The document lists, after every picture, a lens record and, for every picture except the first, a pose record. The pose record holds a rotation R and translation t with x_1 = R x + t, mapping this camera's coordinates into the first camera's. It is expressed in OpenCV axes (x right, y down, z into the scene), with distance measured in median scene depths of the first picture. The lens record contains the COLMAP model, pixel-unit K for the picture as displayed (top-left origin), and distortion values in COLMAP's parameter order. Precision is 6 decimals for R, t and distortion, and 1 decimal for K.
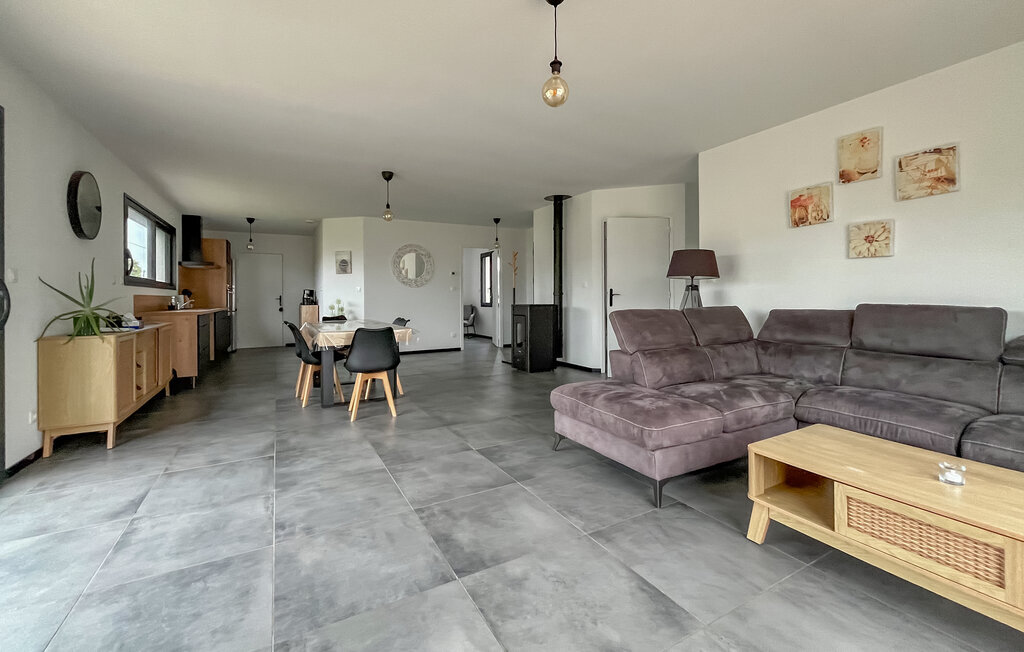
lens RADIAL K [[401.2, 0, 510.5], [0, 401.2, 394.7], [0, 0, 1]] dist [-0.000022, -0.000059]
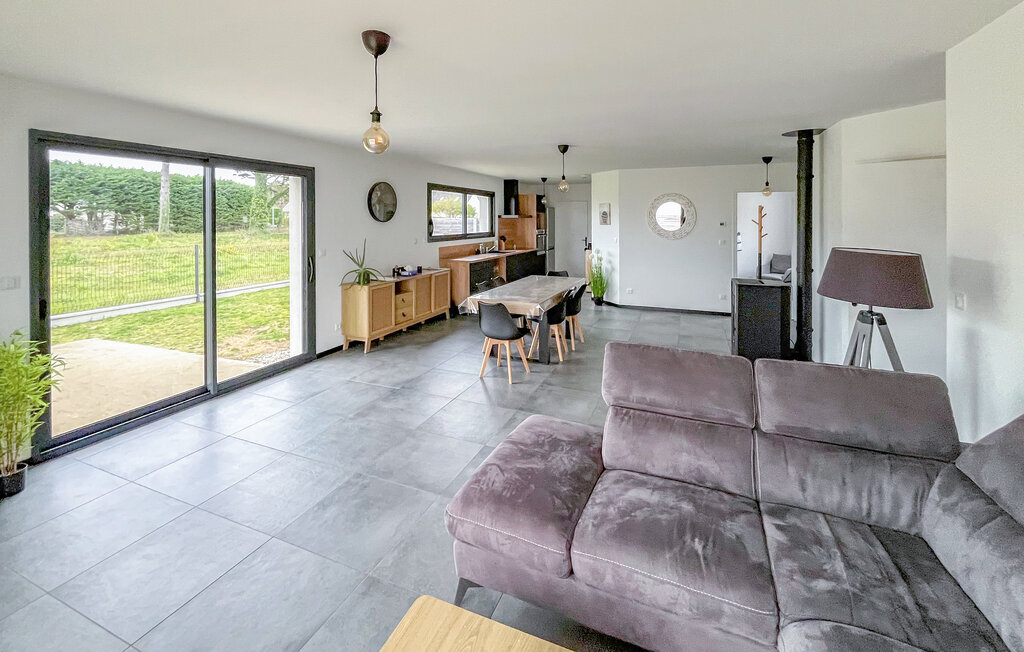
lens RADIAL K [[425.0, 0, 512.0], [0, 425.0, 326.0], [0, 0, 1]] dist [0.000468, -0.000184]
pose [[0.629653, 0.194709, -0.752081, 0.495853], [-0.185469, 0.977765, 0.097859, -0.192677], [0.754413, 0.077871, 0.651765, 0.246606]]
